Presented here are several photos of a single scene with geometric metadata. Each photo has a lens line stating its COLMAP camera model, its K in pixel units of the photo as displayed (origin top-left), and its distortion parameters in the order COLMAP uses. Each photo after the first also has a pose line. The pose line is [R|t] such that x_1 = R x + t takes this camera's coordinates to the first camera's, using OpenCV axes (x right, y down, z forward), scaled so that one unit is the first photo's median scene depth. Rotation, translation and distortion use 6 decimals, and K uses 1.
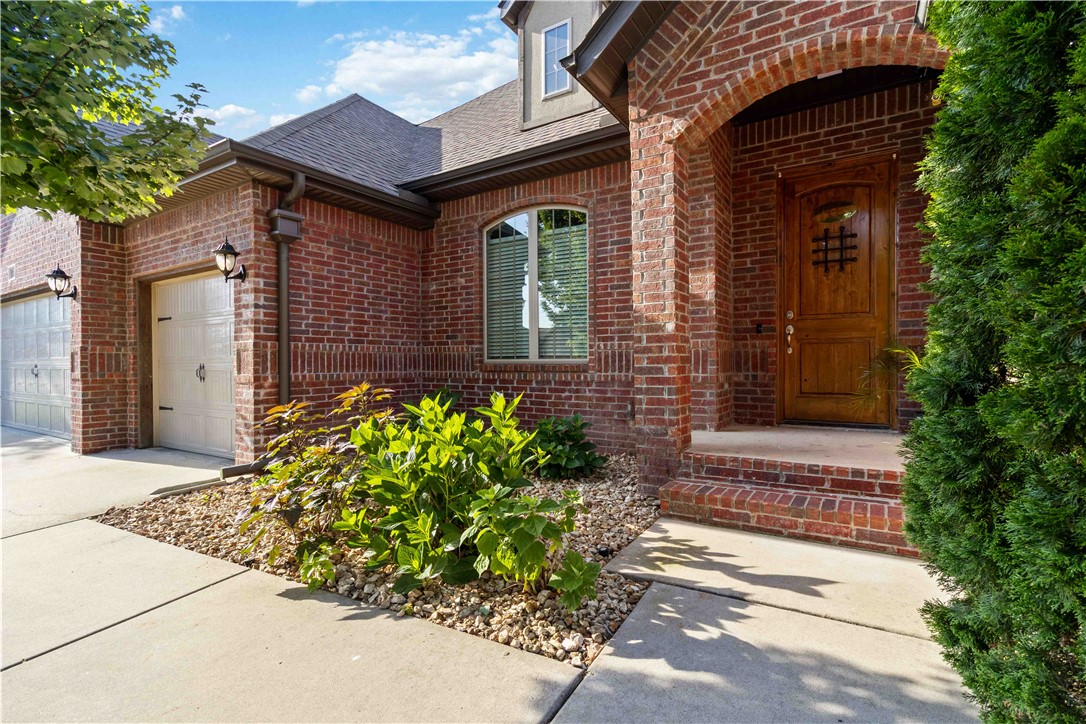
lens RADIAL K [[529.3, 0, 539.9], [0, 529.3, 358.8], [0, 0, 1]] dist [0.002221, 0.000537]
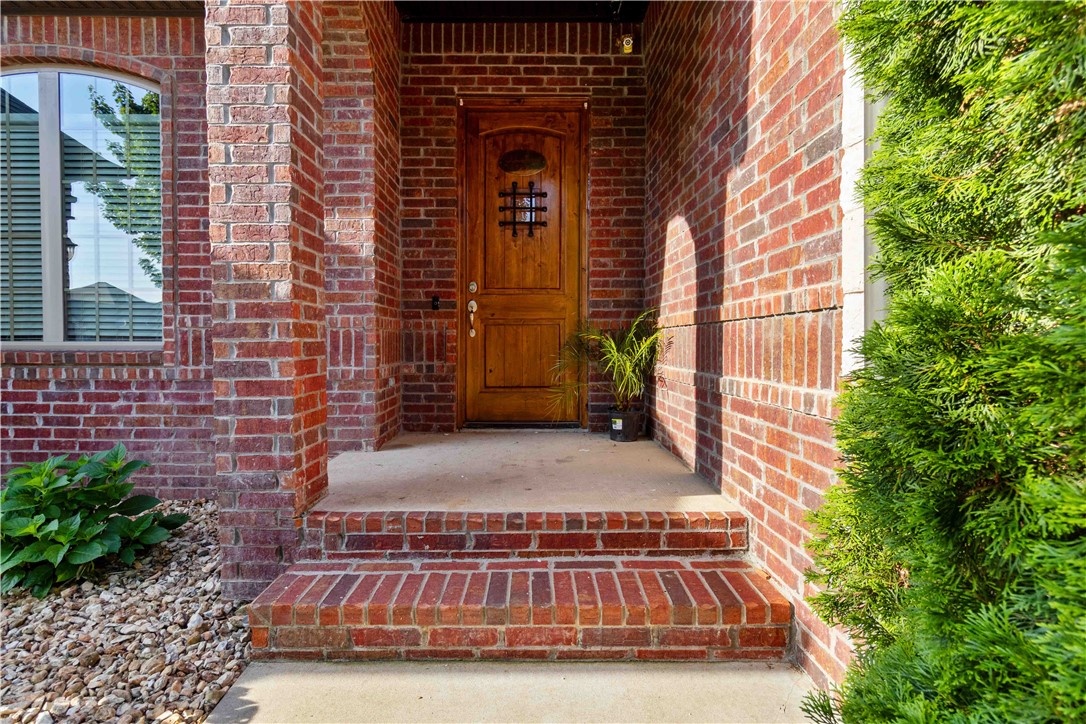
lens RADIAL K [[529.3, 0, 539.9], [0, 529.3, 358.8], [0, 0, 1]] dist [0.002221, 0.000537]
pose [[0.832993, -0.014076, 0.553105, 0.133763], [-0.008980, 0.999201, 0.038954, -0.009836], [-0.553211, -0.037415, 0.832200, 0.321294]]
